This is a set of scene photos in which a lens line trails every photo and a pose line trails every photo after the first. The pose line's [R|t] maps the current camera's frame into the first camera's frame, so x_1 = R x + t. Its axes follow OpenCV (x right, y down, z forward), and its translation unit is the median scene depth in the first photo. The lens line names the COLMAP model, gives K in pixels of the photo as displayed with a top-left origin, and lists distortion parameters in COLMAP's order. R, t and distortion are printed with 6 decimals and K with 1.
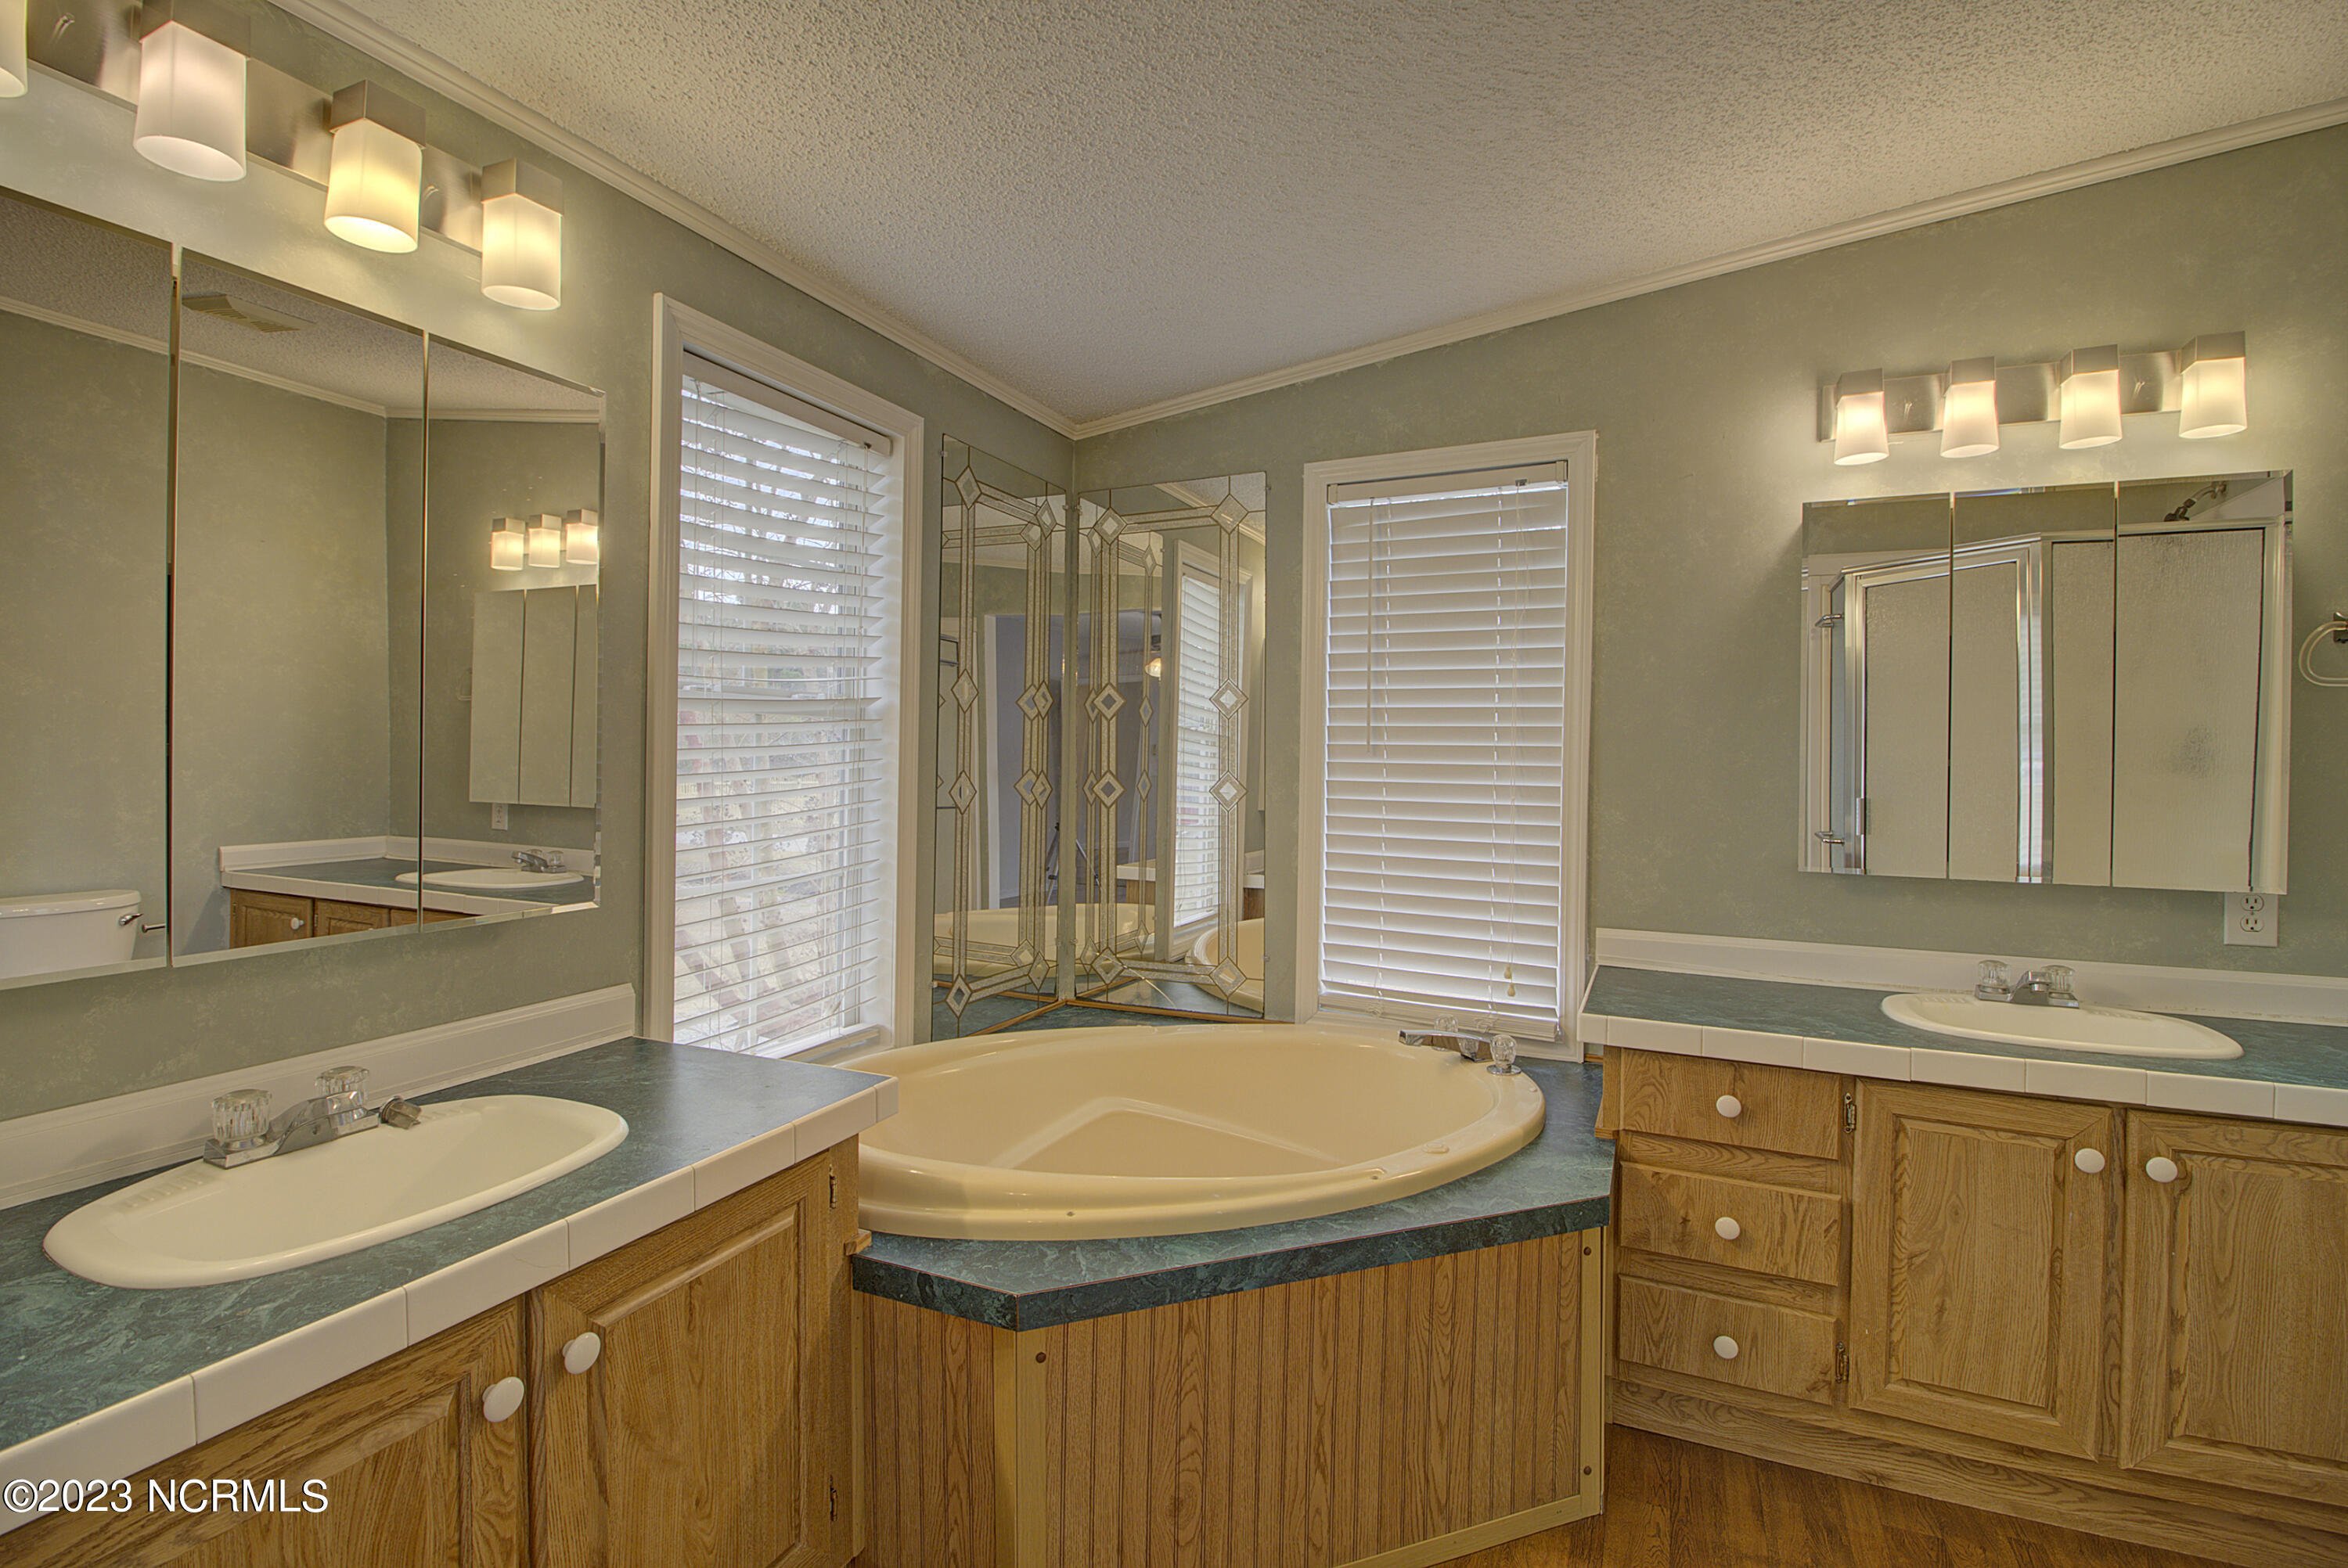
lens RADIAL K [[1078.2, 0, 1178.2], [0, 1078.2, 755.4], [0, 0, 1]] dist [0.001203, -0.014399]
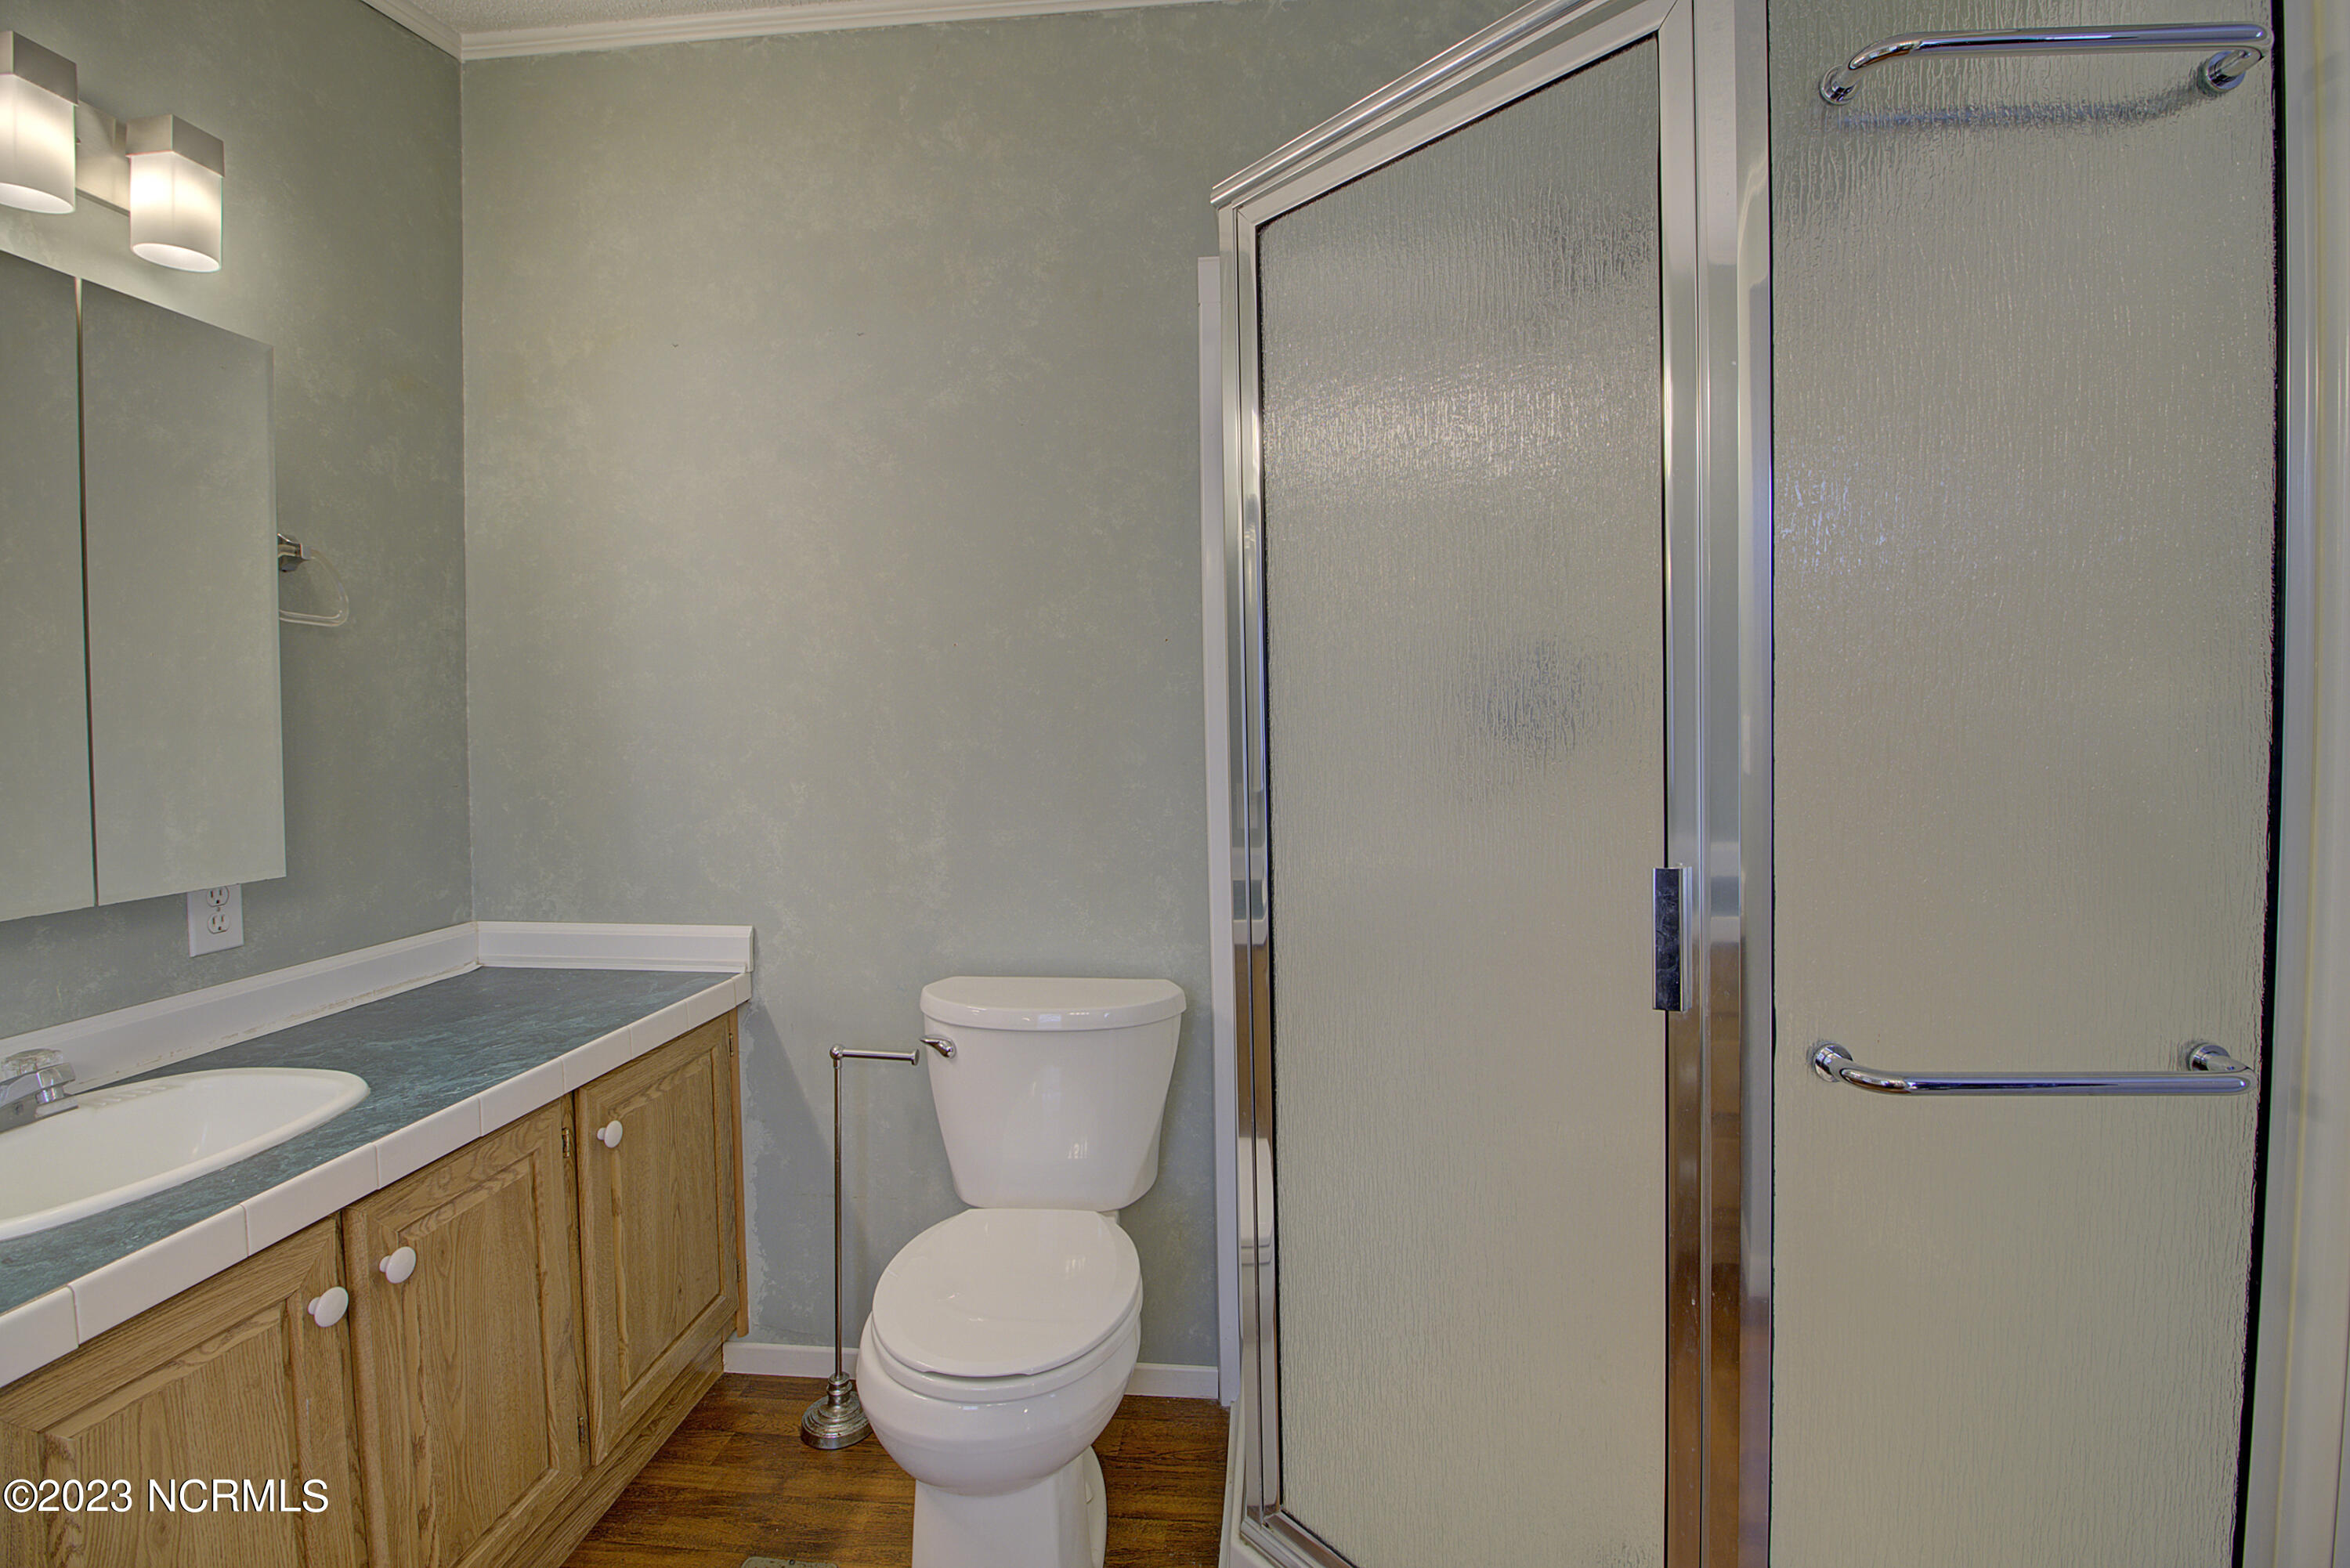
lens RADIAL K [[1079.2, 0, 1179.3], [0, 1079.2, 755.4], [0, 0, 1]] dist [0.001203, -0.014399]
pose [[-0.320791, -0.041292, 0.946249, 0.057231], [0.007326, 0.998911, 0.046073, 0.006473], [-0.947122, 0.021712, -0.320139, 0.628436]]
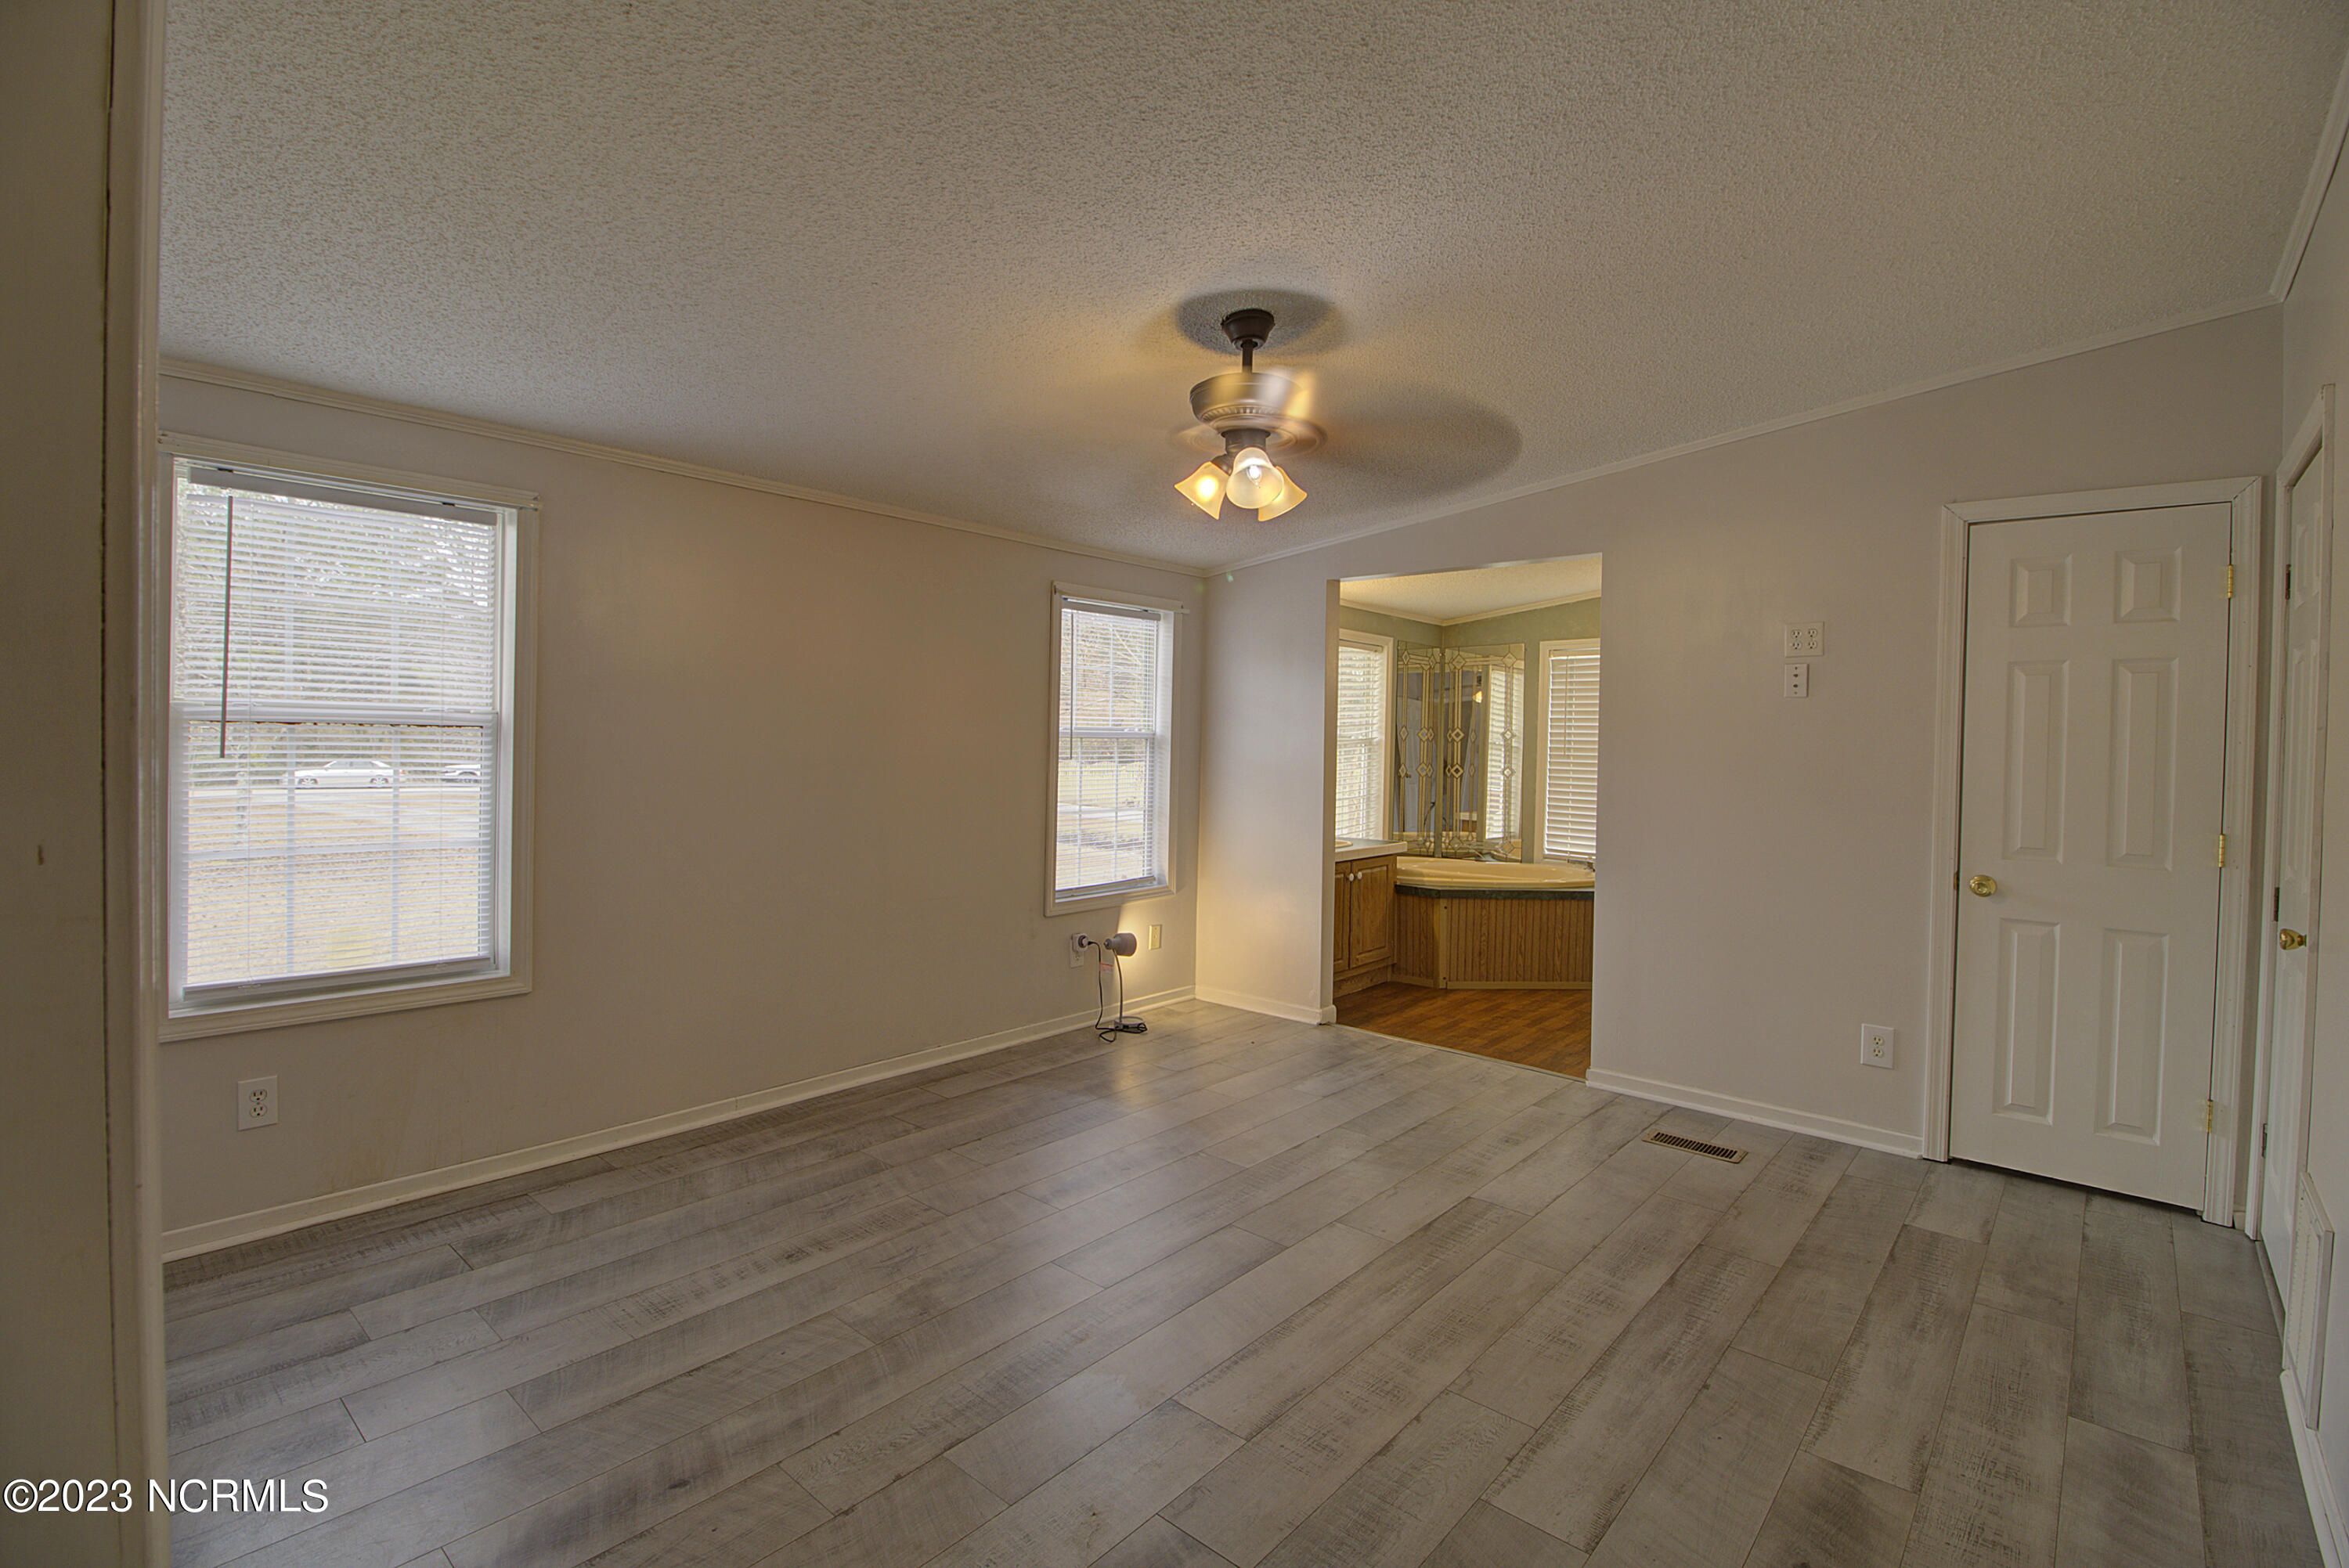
lens RADIAL K [[1078.7, 0, 1178.7], [0, 1078.7, 755.4], [0, 0, 1]] dist [0.001203, -0.014399]
pose [[0.957210, 0.009598, -0.289234, 0.061230], [-0.006962, 0.999924, 0.010143, -0.038503], [0.289309, -0.007696, 0.957205, -2.439533]]
